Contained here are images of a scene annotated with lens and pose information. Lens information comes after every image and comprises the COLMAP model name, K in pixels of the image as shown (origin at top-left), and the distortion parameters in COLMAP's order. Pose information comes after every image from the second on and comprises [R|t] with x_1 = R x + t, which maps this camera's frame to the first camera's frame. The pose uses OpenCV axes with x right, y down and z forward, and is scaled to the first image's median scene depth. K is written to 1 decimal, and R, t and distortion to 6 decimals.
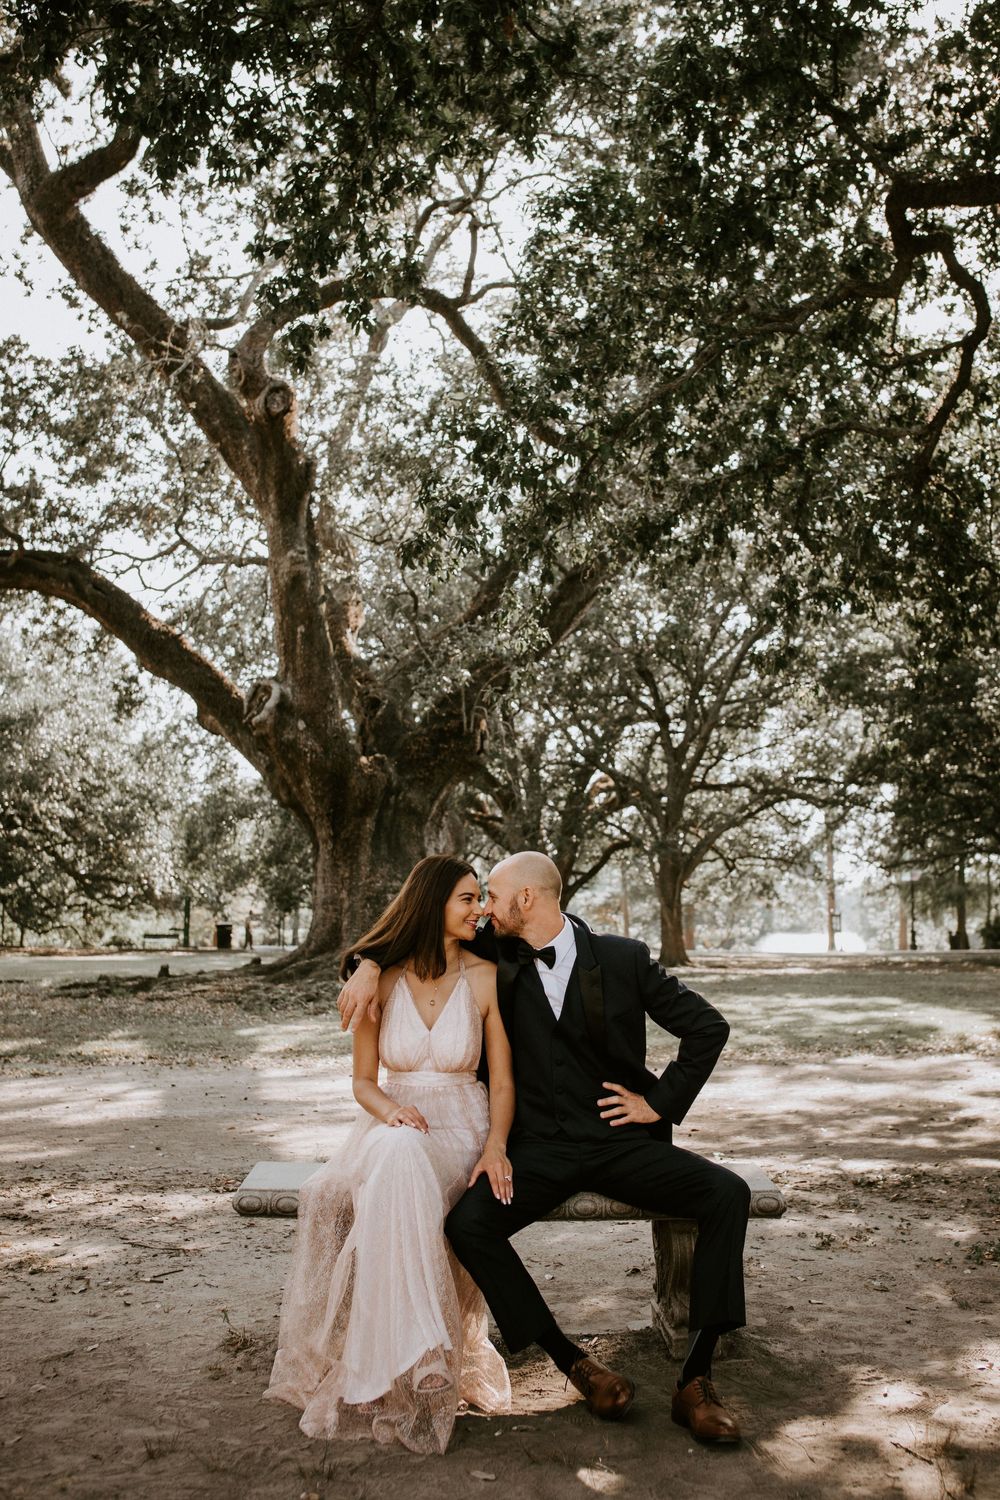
lens RADIAL K [[1397.0, 0, 551.9], [0, 1397.0, 743.4], [0, 0, 1]] dist [-0.043781, 0.031872]
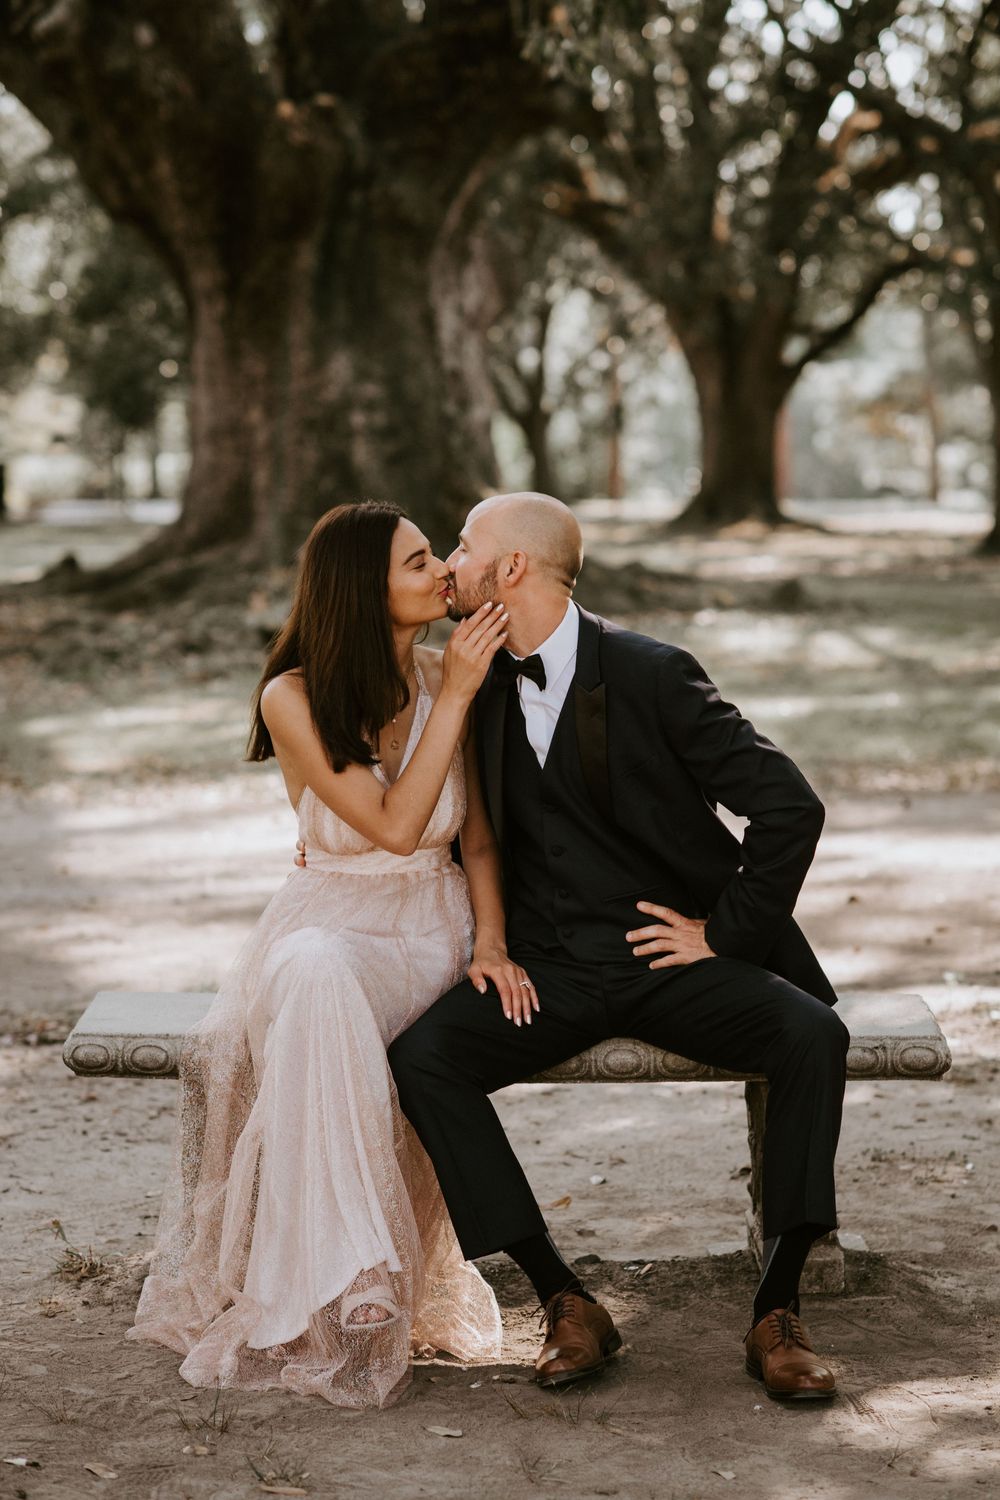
lens RADIAL K [[3480.1, 0, 500.0], [0, 3480.1, 750.0], [0, 0, 1]] dist [-0.011008, -0.544204]
pose [[0.996539, -0.005947, -0.082918, 0.035647], [0.024161, 0.975101, 0.220443, -0.052832], [0.079542, -0.221684, 0.971869, -0.175026]]
